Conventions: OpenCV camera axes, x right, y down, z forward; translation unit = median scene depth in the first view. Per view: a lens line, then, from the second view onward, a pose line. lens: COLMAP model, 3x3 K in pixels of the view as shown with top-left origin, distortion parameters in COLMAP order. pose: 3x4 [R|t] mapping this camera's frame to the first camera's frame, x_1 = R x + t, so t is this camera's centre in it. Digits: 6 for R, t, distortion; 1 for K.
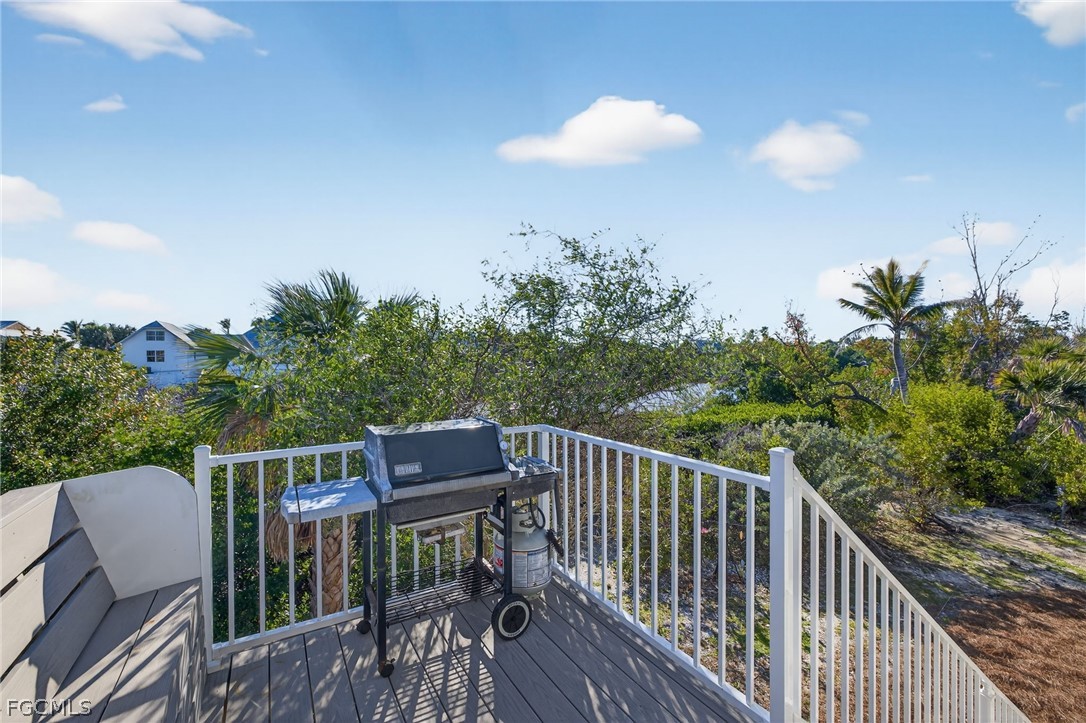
lens RADIAL K [[452.9, 0, 543.0], [0, 452.9, 361.5], [0, 0, 1]] dist [0.000663, -0.000007]
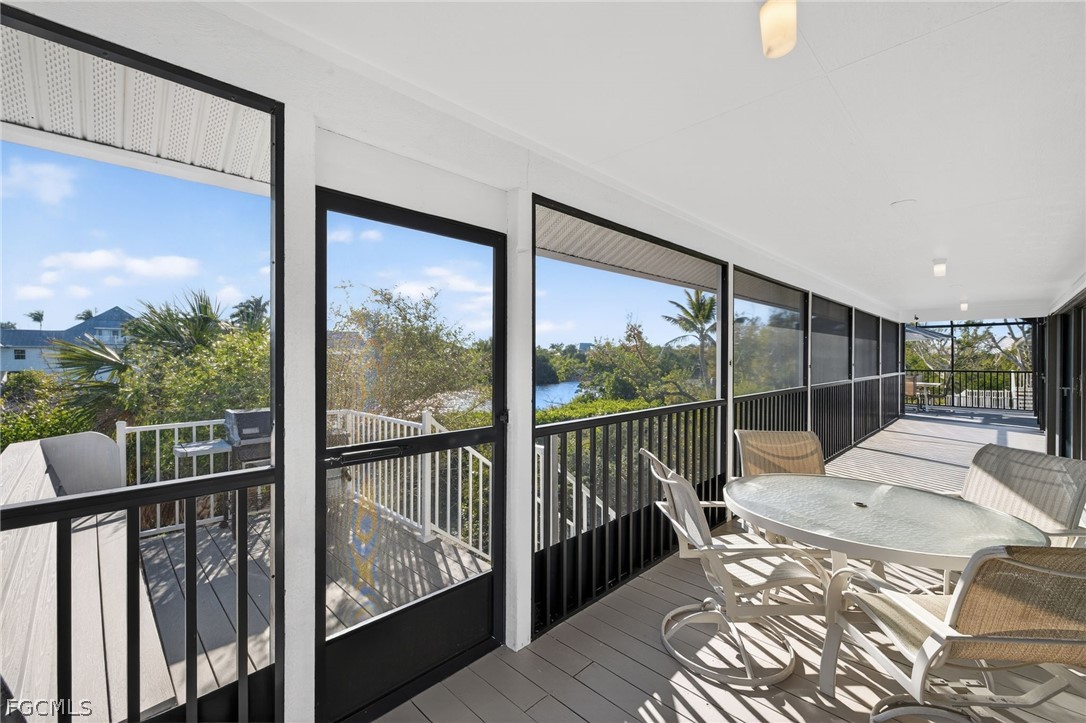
lens RADIAL K [[452.9, 0, 543.0], [0, 452.9, 361.5], [0, 0, 1]] dist [0.000663, -0.000007]
pose [[0.973897, 0.000097, 0.226989, 0.190804], [0.000506, 0.999996, -0.002598, -0.018031], [-0.226988, 0.002645, 0.973894, -0.462133]]
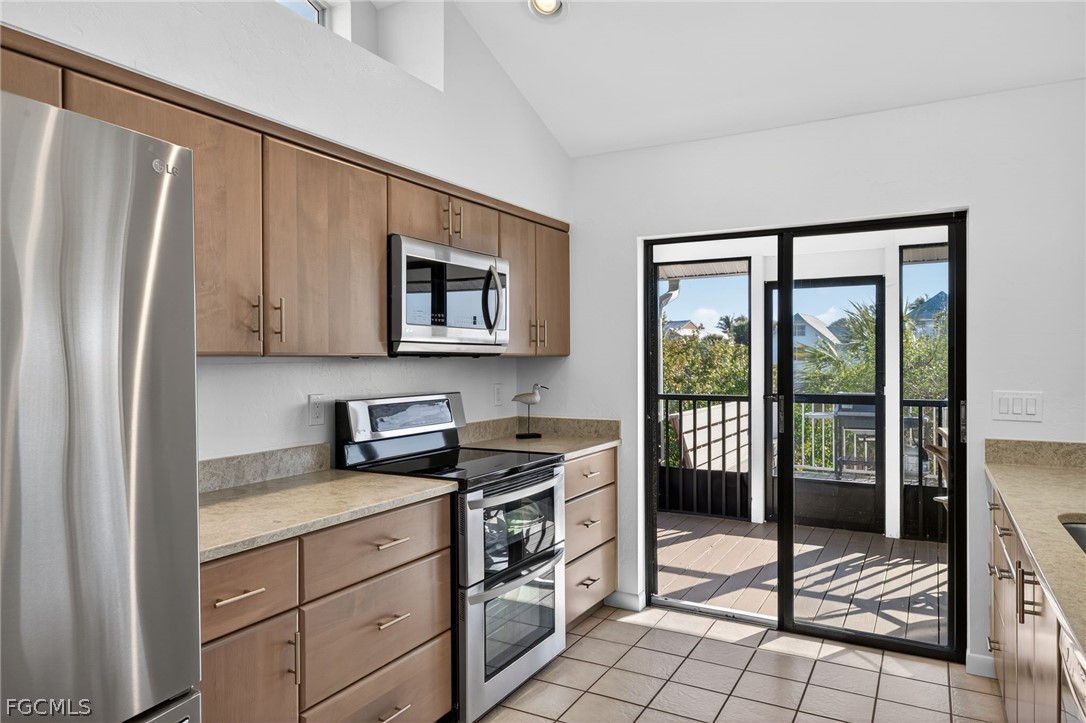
lens RADIAL K [[711.3, 0, 543.0], [0, 711.3, 361.5], [0, 0, 1]] dist [0.001749, 0.000184]
pose [[0.492950, 0.000840, -0.870057, 1.011154], [0.001560, 0.999997, 0.001849, -0.012221], [0.870056, -0.002269, 0.492947, -1.067716]]
